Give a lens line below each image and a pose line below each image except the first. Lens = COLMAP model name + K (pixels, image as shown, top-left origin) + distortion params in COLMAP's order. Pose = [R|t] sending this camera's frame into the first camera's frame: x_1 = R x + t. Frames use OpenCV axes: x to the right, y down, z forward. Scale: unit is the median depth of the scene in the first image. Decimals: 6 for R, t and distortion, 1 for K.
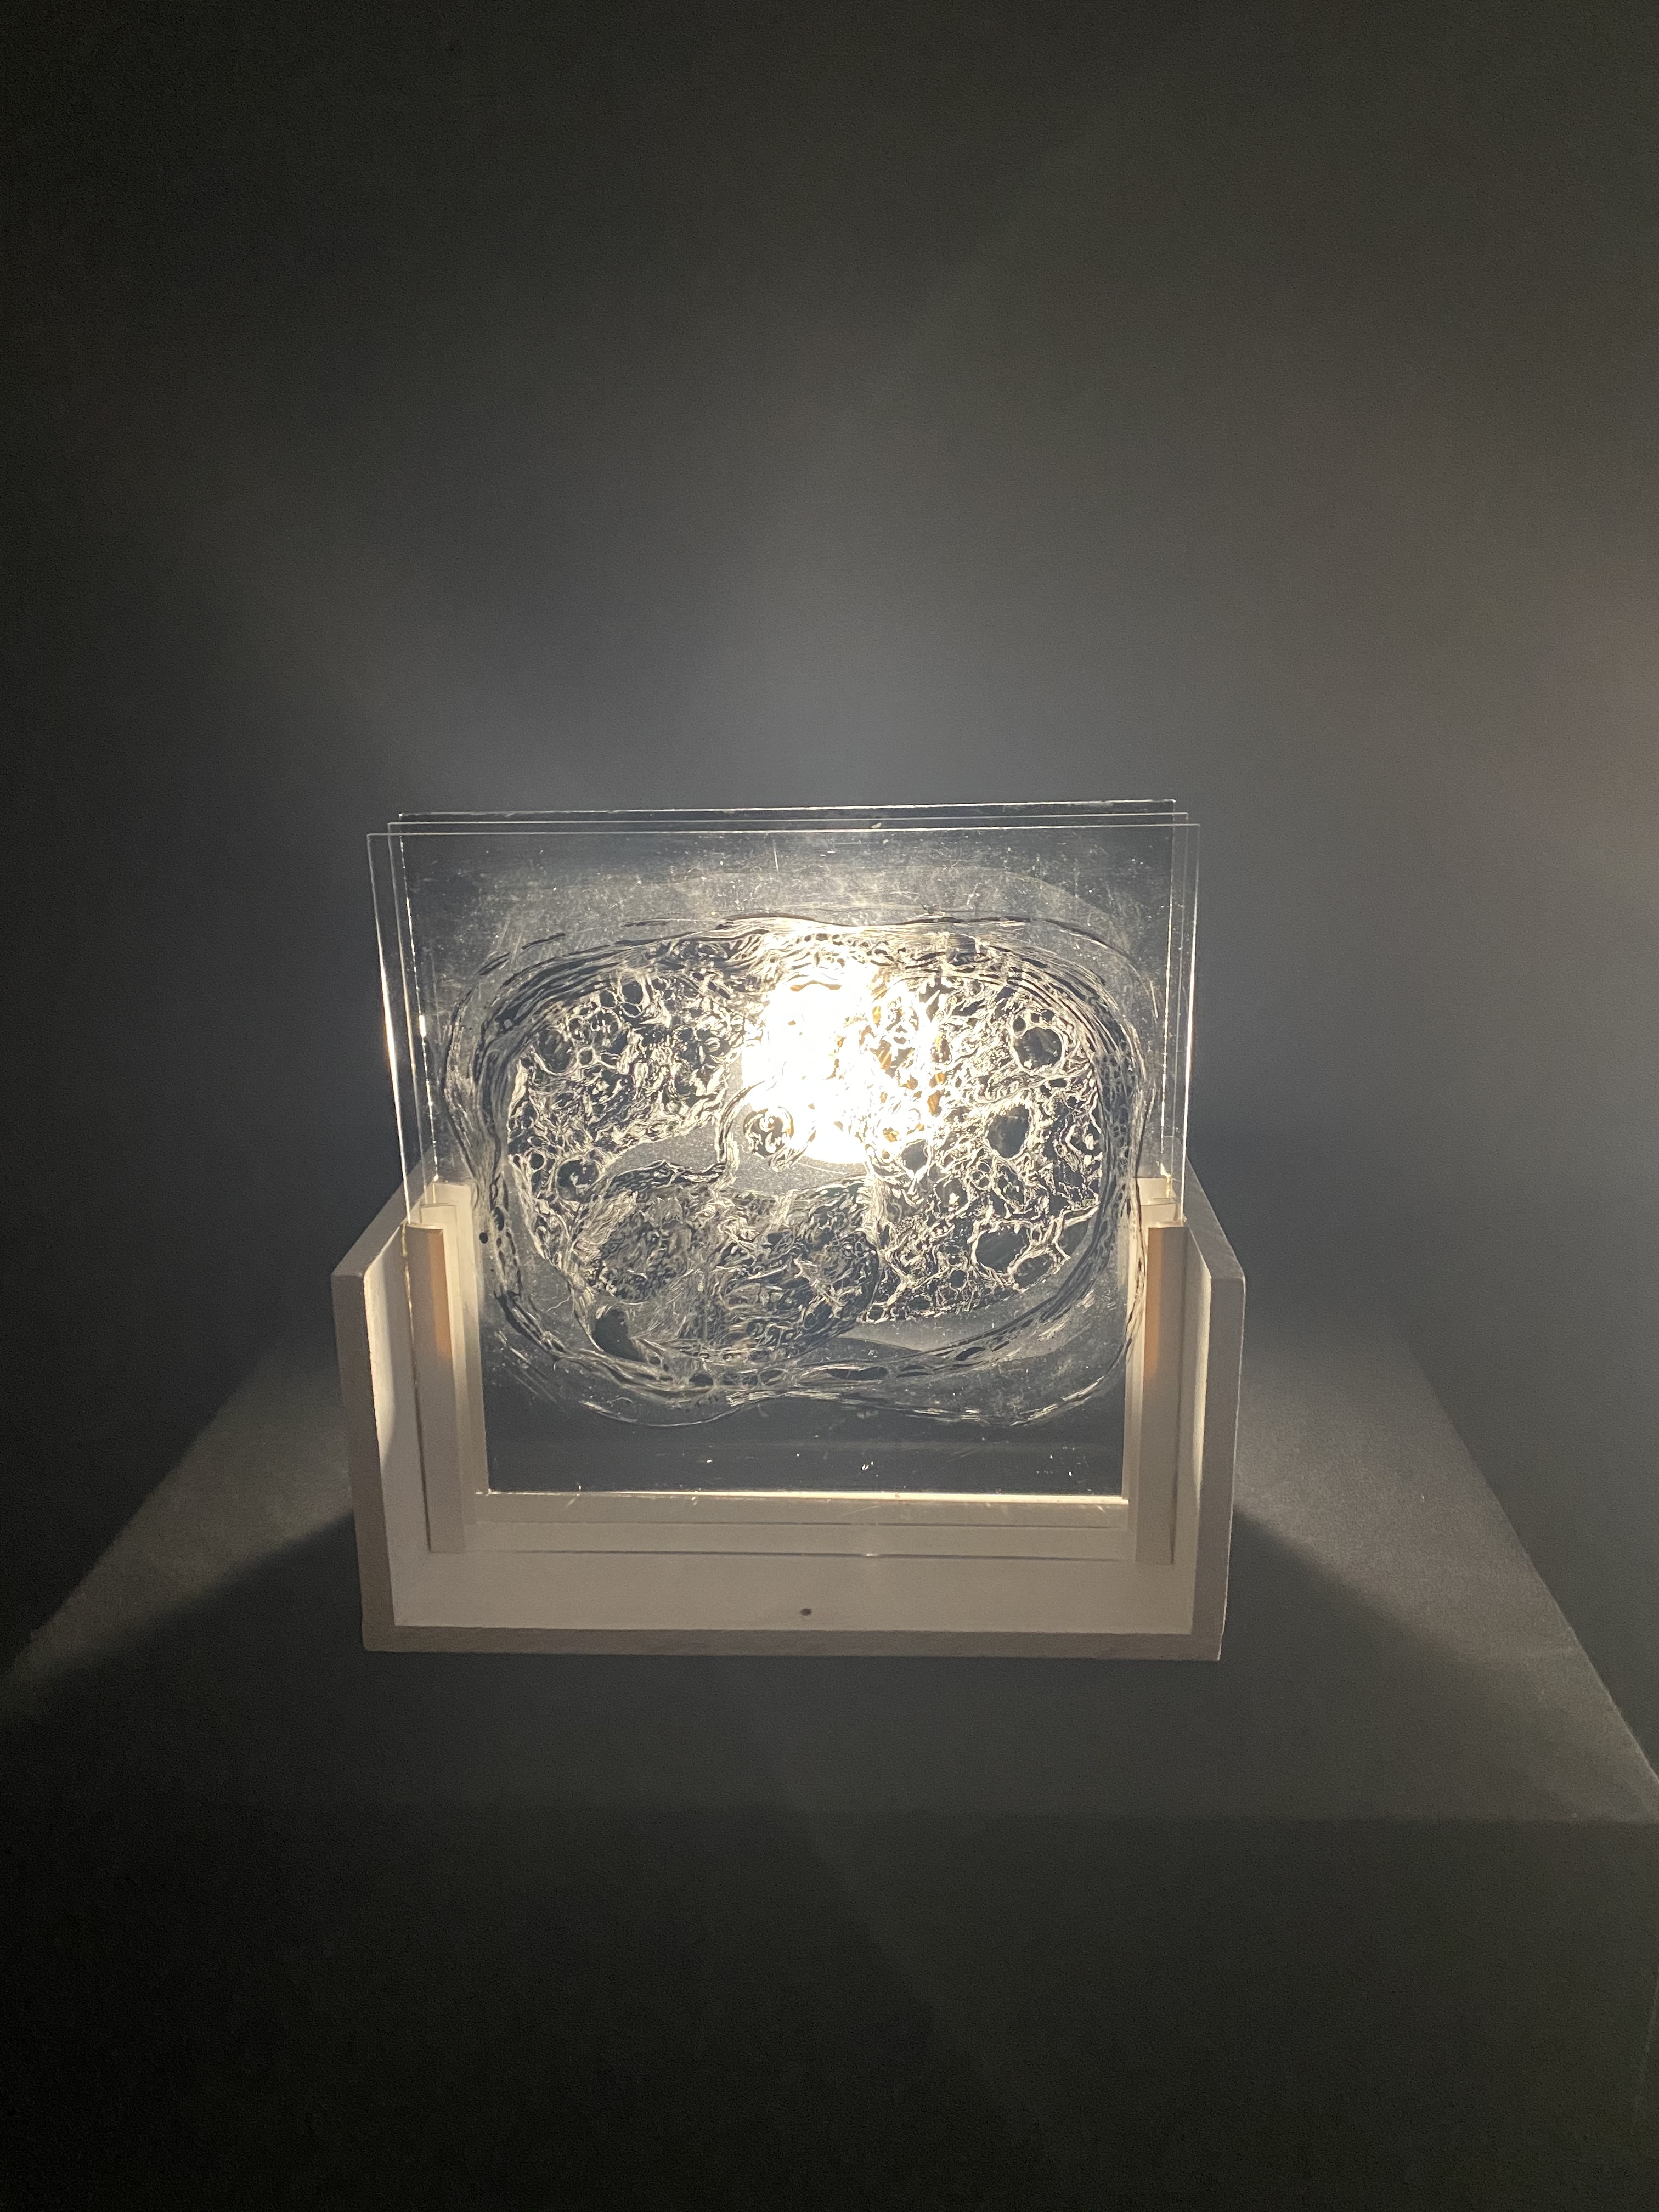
lens RADIAL K [[1678.3, 0, 824.1], [0, 1678.3, 1089.8], [0, 0, 1]] dist [0.075152, -0.018516]
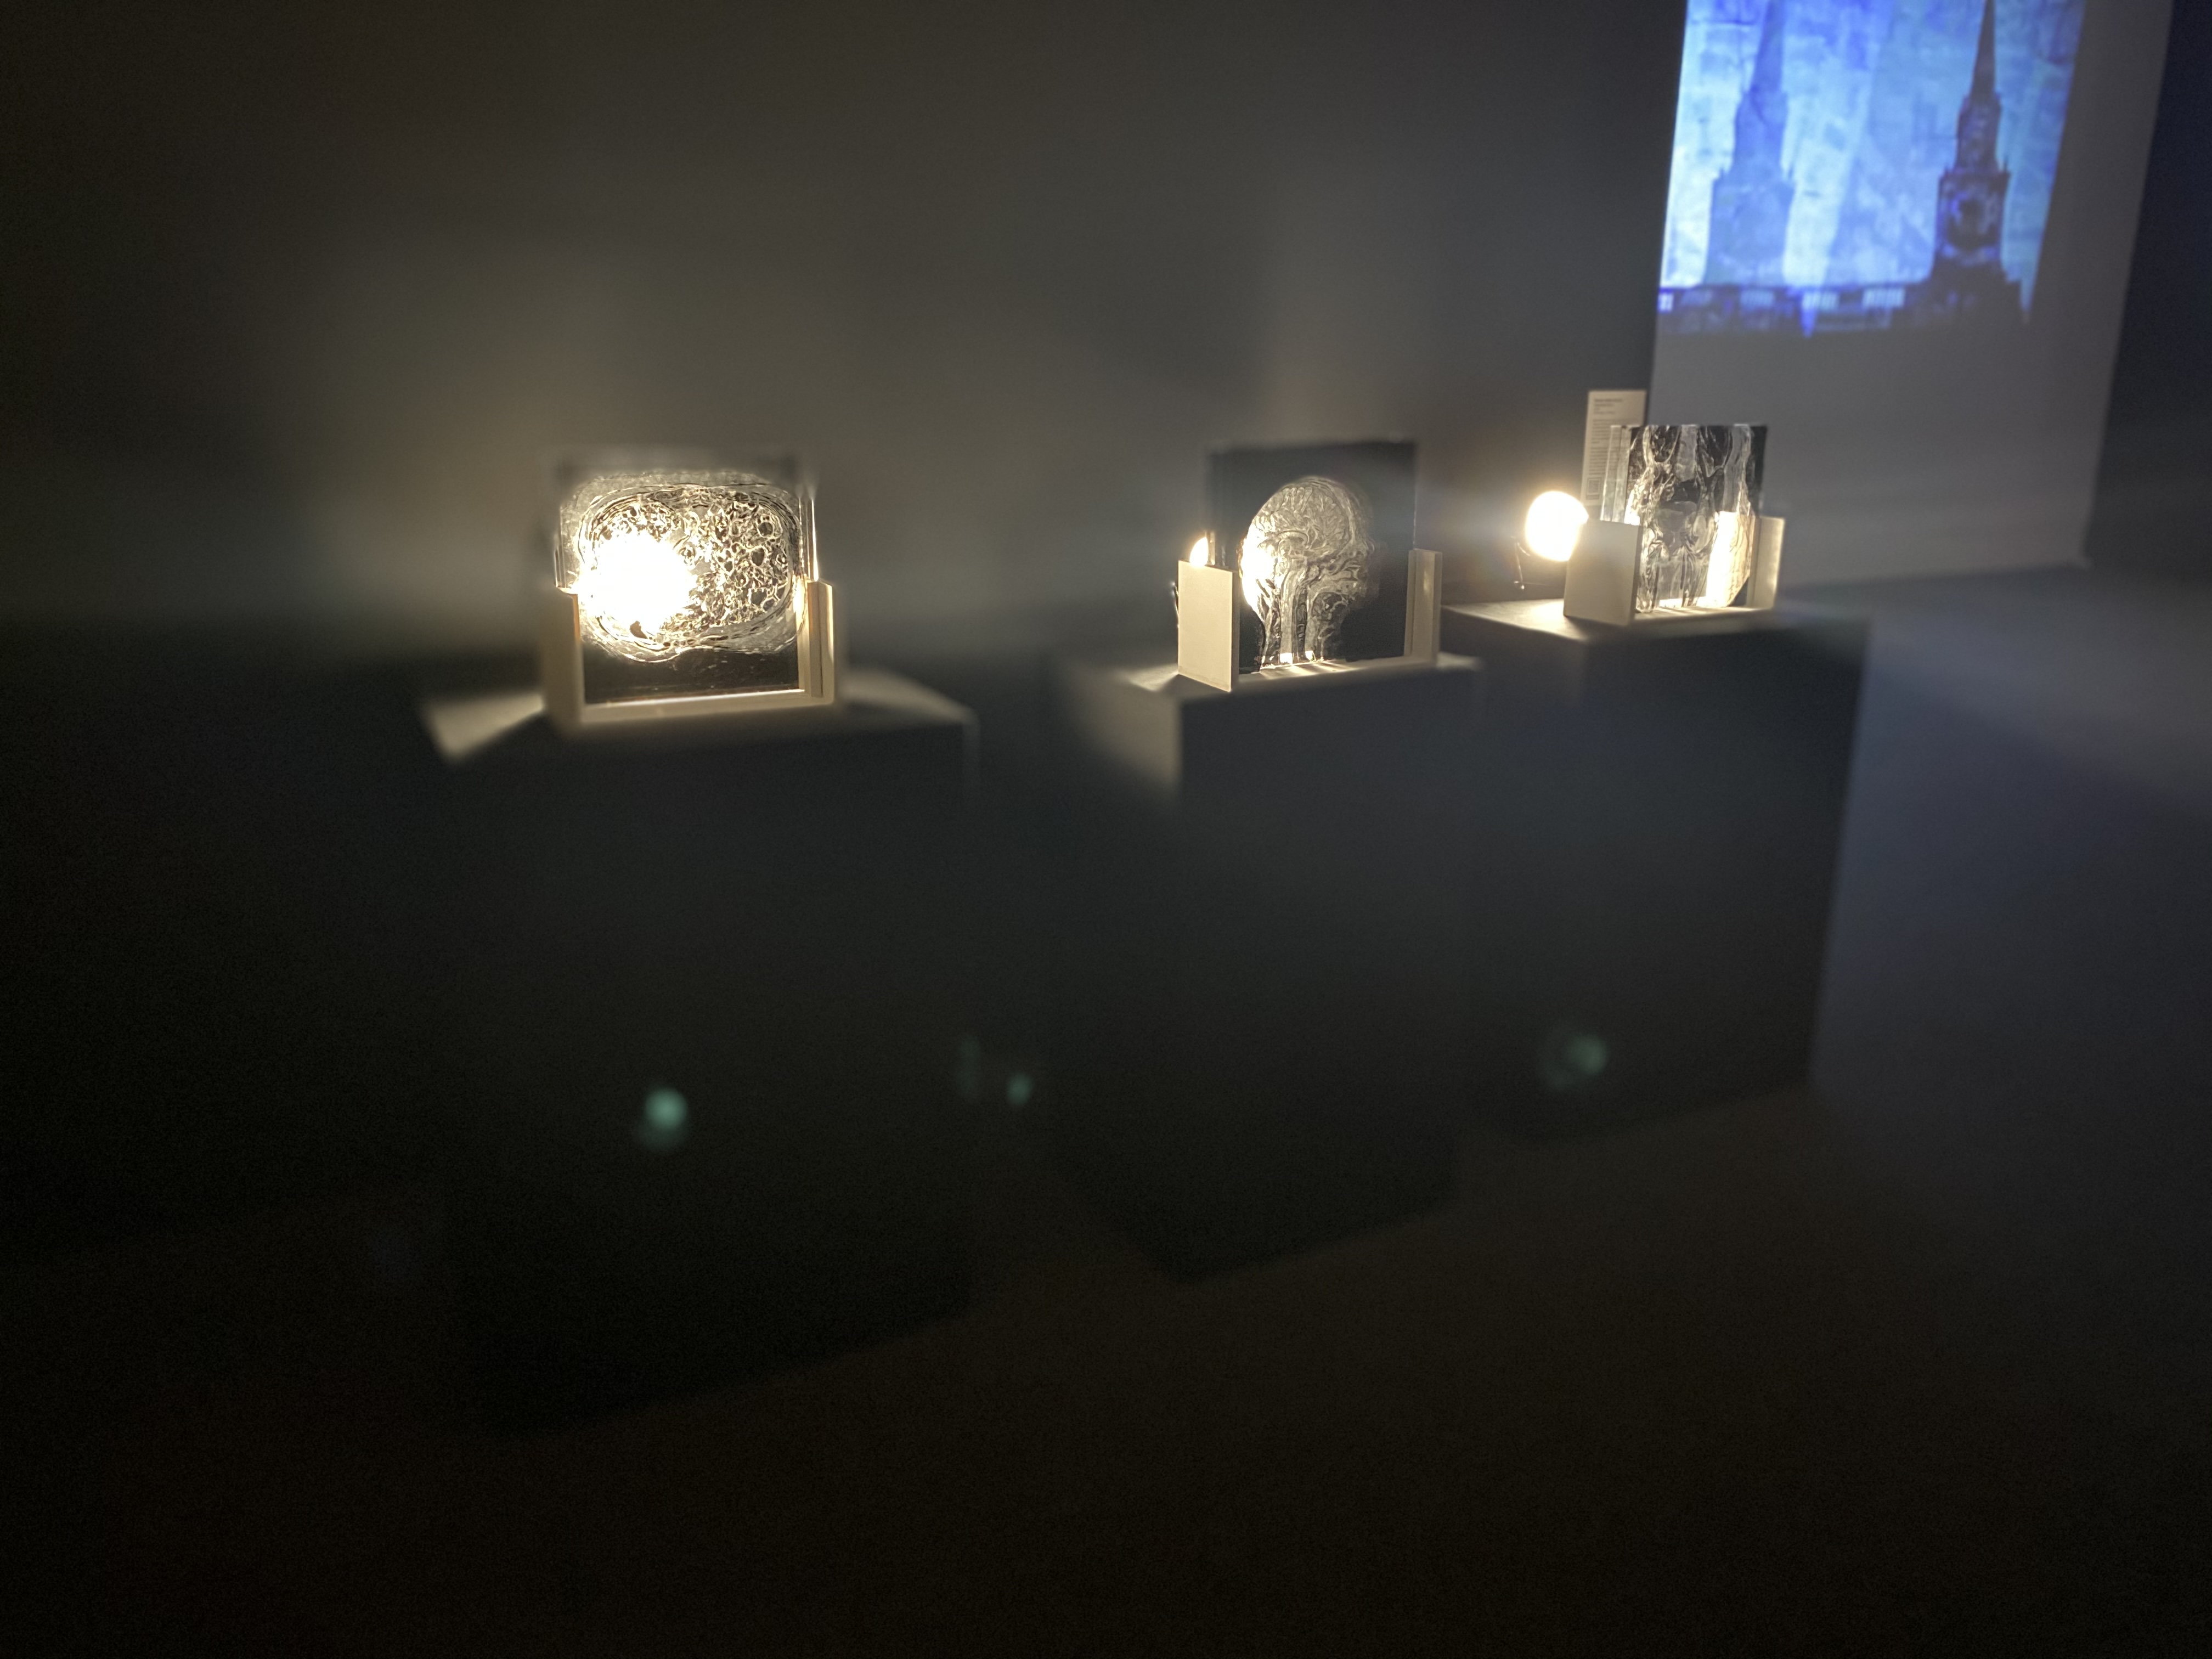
lens RADIAL K [[1678.3, 0, 1105.9], [0, 1678.3, 818.0], [0, 0, 1]] dist [0.075152, -0.018516]
pose [[0.870882, -0.111016, 0.478790, -0.863728], [0.102323, 0.993764, 0.044305, 0.426060], [-0.480723, 0.010407, 0.876811, -2.000038]]
